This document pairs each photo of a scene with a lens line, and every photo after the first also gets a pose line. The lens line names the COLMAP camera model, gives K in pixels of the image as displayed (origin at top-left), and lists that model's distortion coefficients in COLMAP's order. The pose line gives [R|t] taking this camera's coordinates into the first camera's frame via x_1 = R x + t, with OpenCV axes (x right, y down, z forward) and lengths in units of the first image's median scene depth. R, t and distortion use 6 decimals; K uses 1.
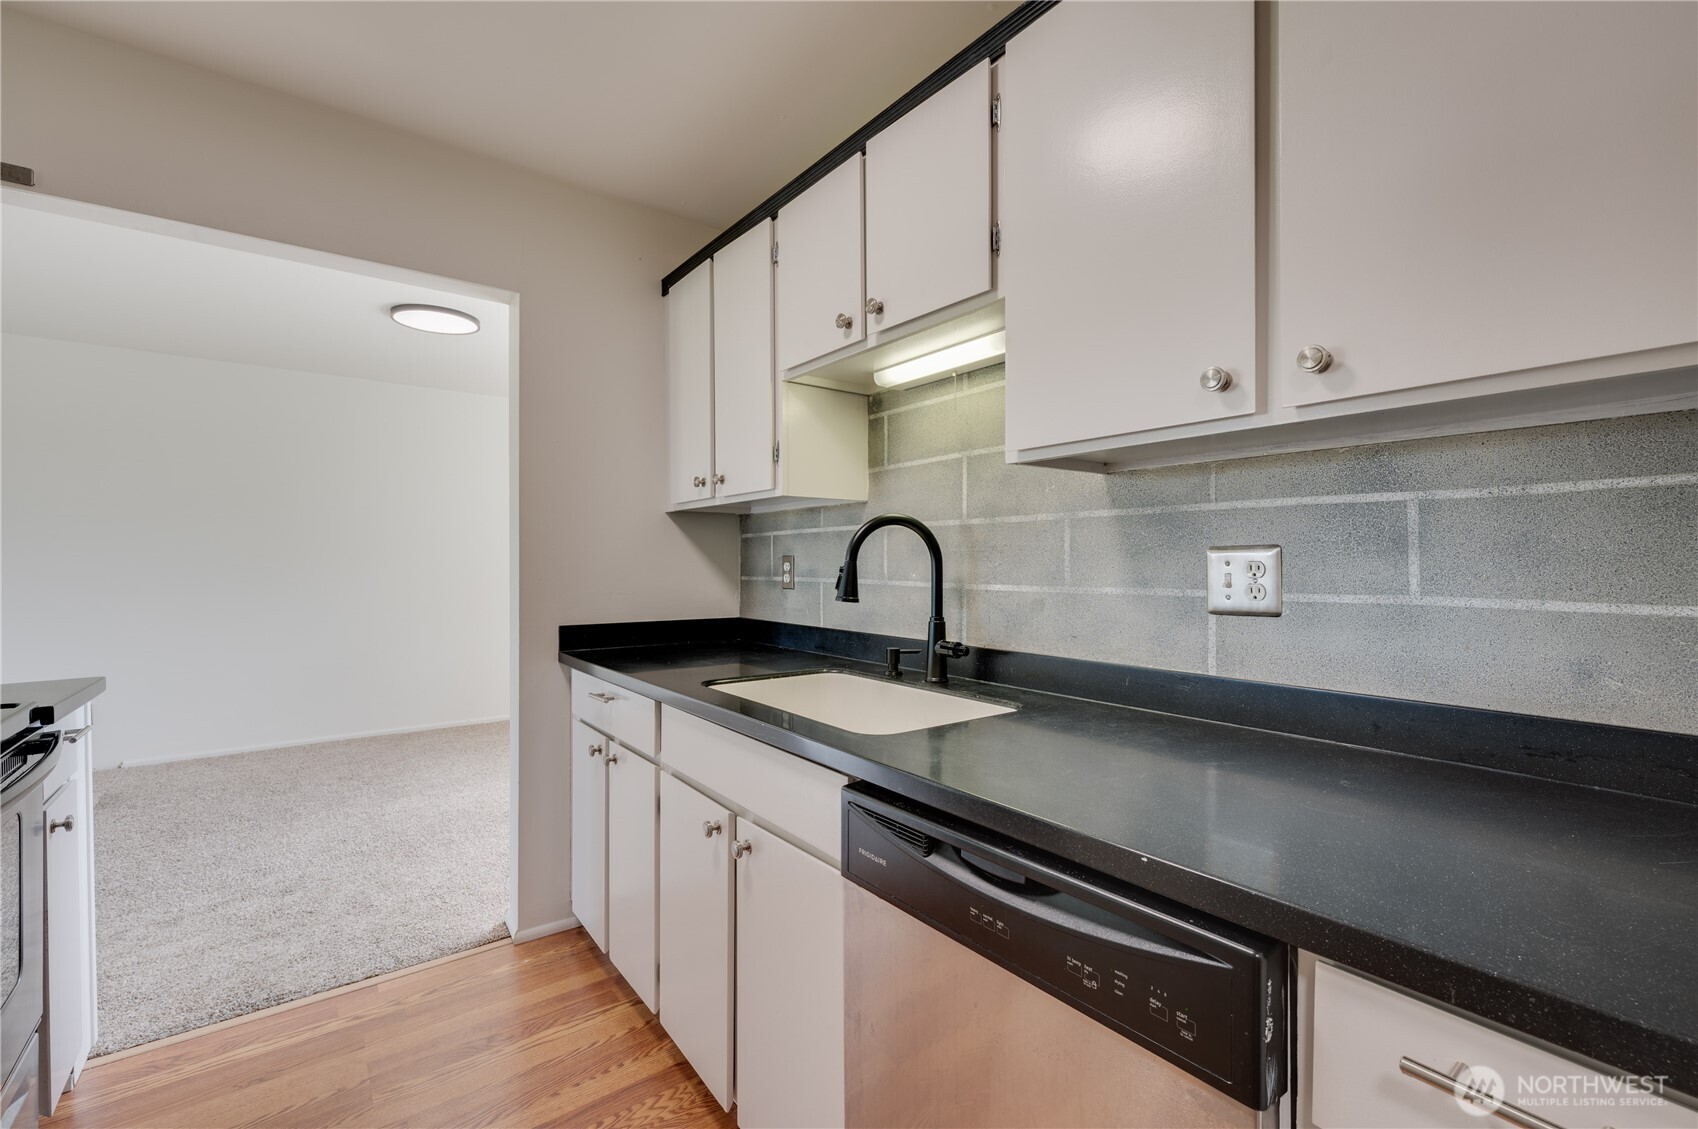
lens RADIAL K [[709.5, 0, 852.0], [0, 709.5, 564.9], [0, 0, 1]] dist [-0.003313, 0.000051]
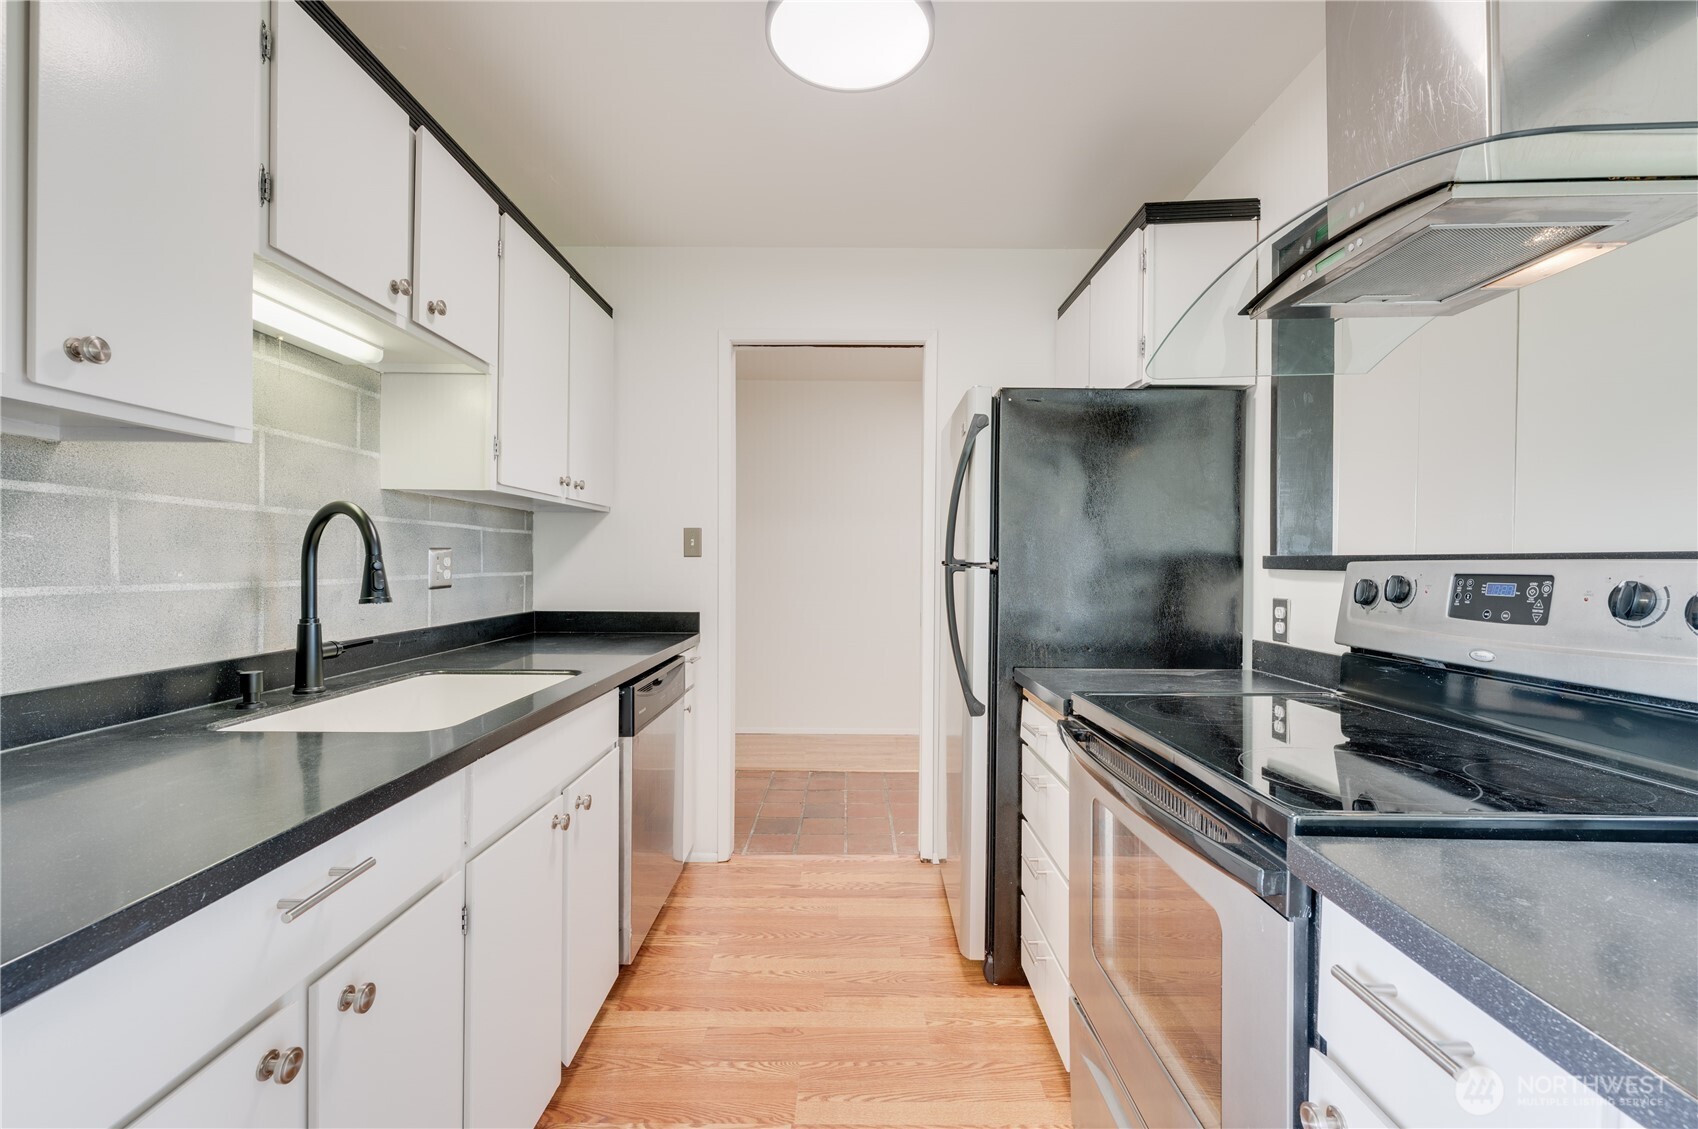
lens RADIAL K [[709.5, 0, 838.9], [0, 709.5, 565.8], [0, 0, 1]] dist [-0.003313, 0.000051]
pose [[-0.773244, -0.017273, 0.633873, -0.965444], [-0.013856, 0.999850, 0.010343, -0.011225], [-0.633957, -0.000785, -0.773368, 1.287527]]
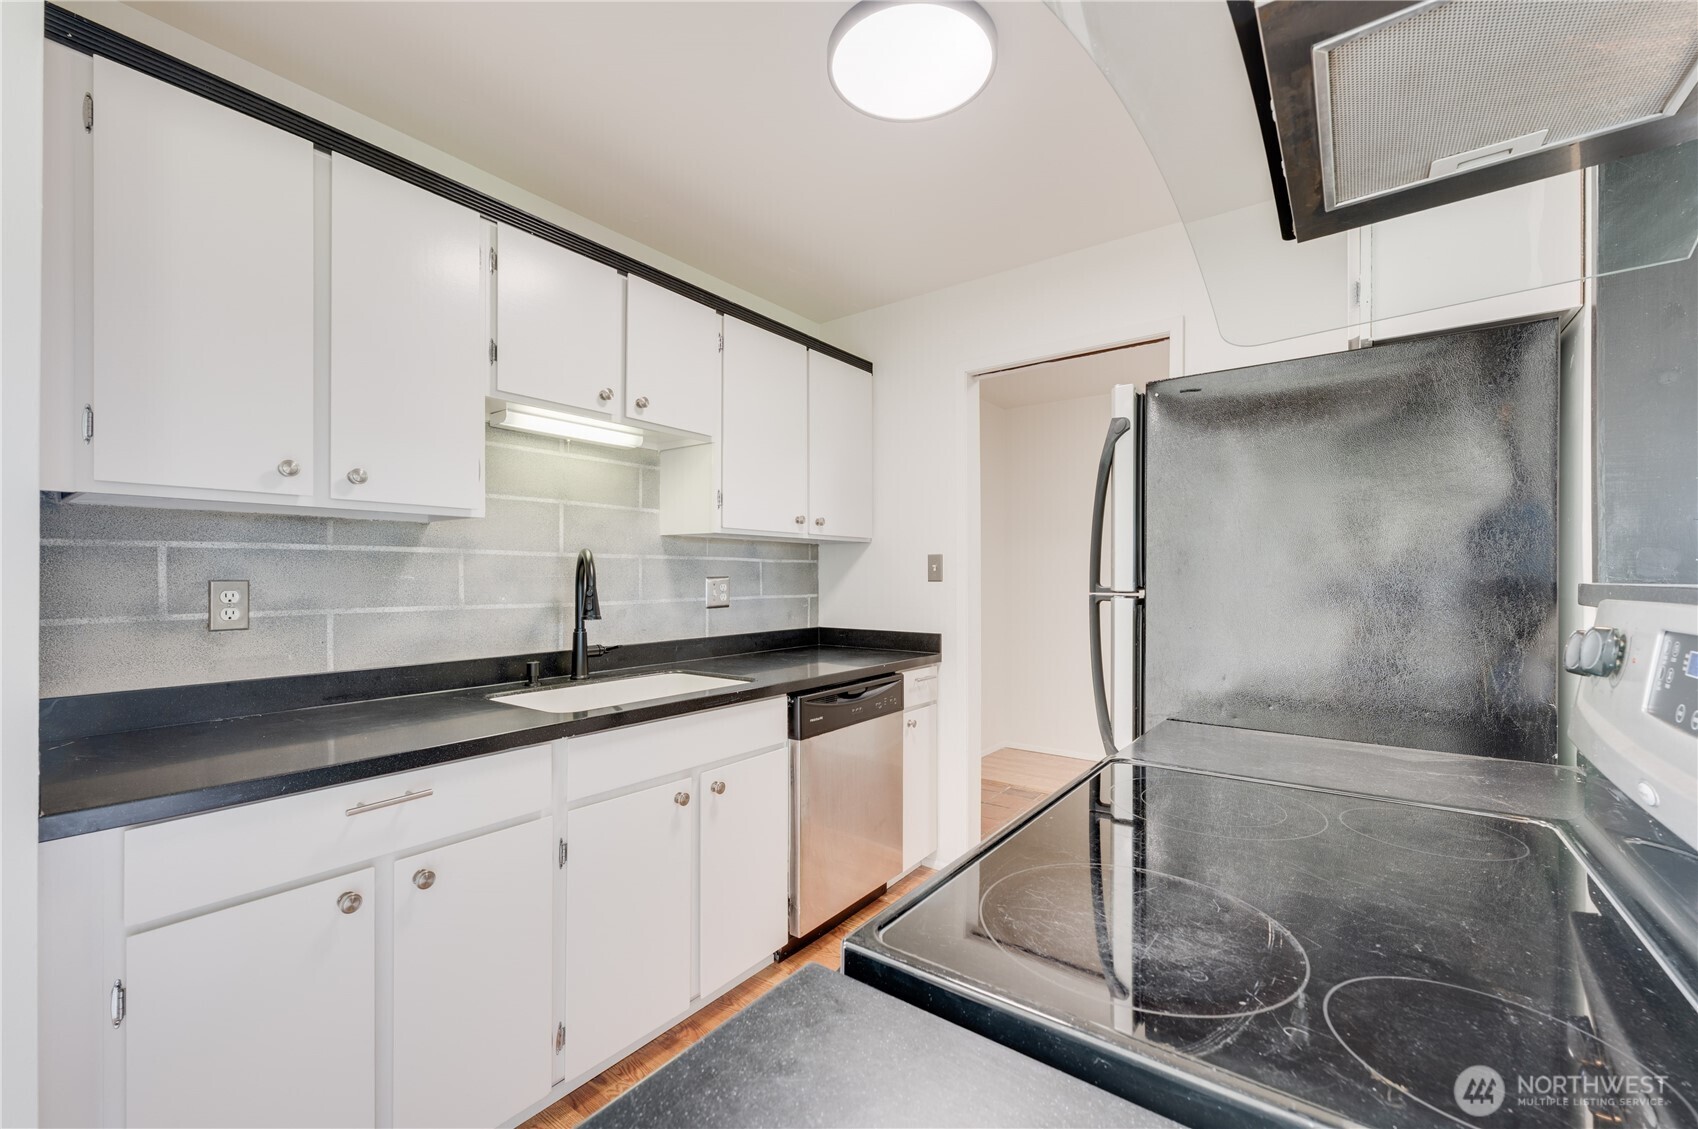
lens RADIAL K [[675.5, 0, 853.0], [0, 675.5, 577.3], [0, 0, 1]] dist [0.003227, -0.000134]
pose [[-0.256395, -0.007712, 0.966541, -1.224418], [-0.003029, 0.999970, 0.007175, -0.031851], [-0.966567, -0.001088, -0.256411, 0.850454]]
